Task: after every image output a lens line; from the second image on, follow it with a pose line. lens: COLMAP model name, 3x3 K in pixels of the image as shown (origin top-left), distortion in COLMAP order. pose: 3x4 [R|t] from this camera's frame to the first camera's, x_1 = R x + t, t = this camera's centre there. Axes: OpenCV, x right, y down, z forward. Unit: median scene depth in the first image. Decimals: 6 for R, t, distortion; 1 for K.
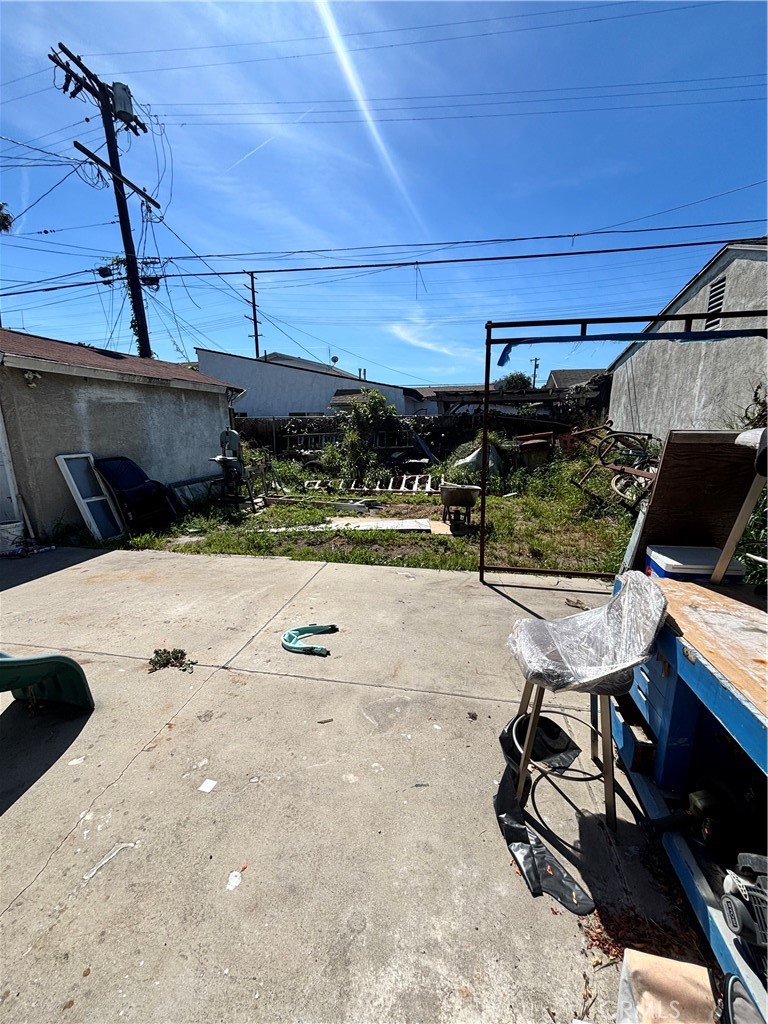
lens RADIAL K [[412.4, 0, 384.0], [0, 412.4, 512.0], [0, 0, 1]] dist [0.001125, -0.000485]
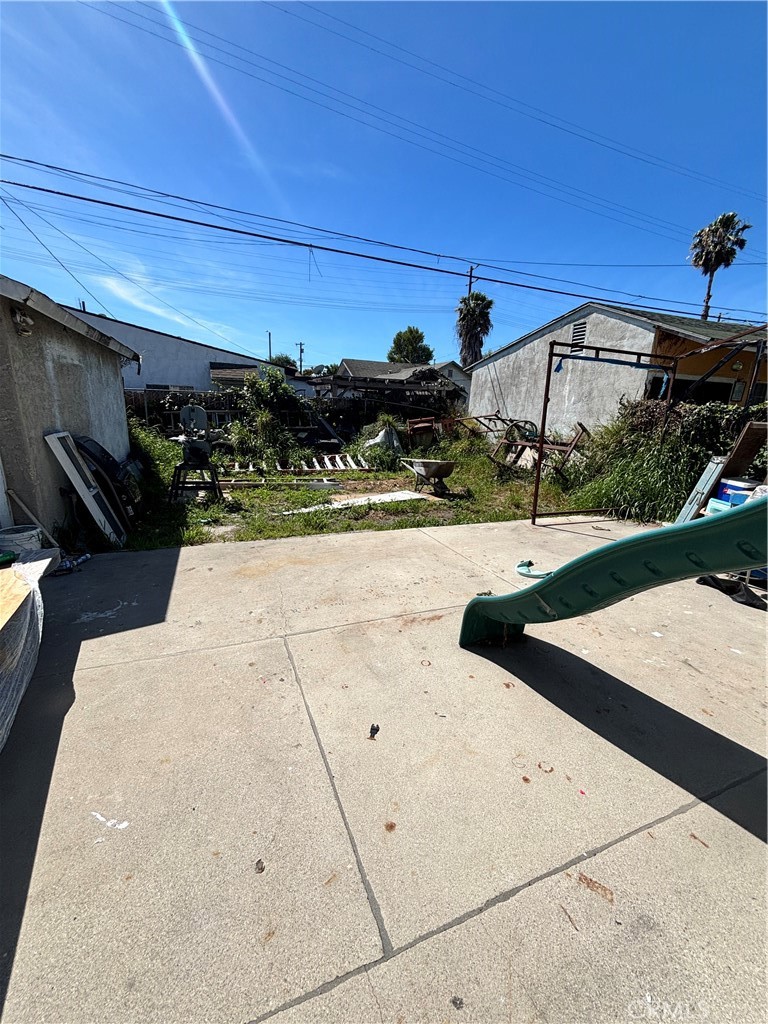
lens RADIAL K [[414.7, 0, 384.0], [0, 414.7, 512.0], [0, 0, 1]] dist [0.000920, -0.000004]
pose [[0.838923, -0.096263, 0.535669, -0.596398], [0.073854, 0.995265, 0.063192, -0.001969], [-0.539216, -0.013452, 0.842060, 0.054807]]
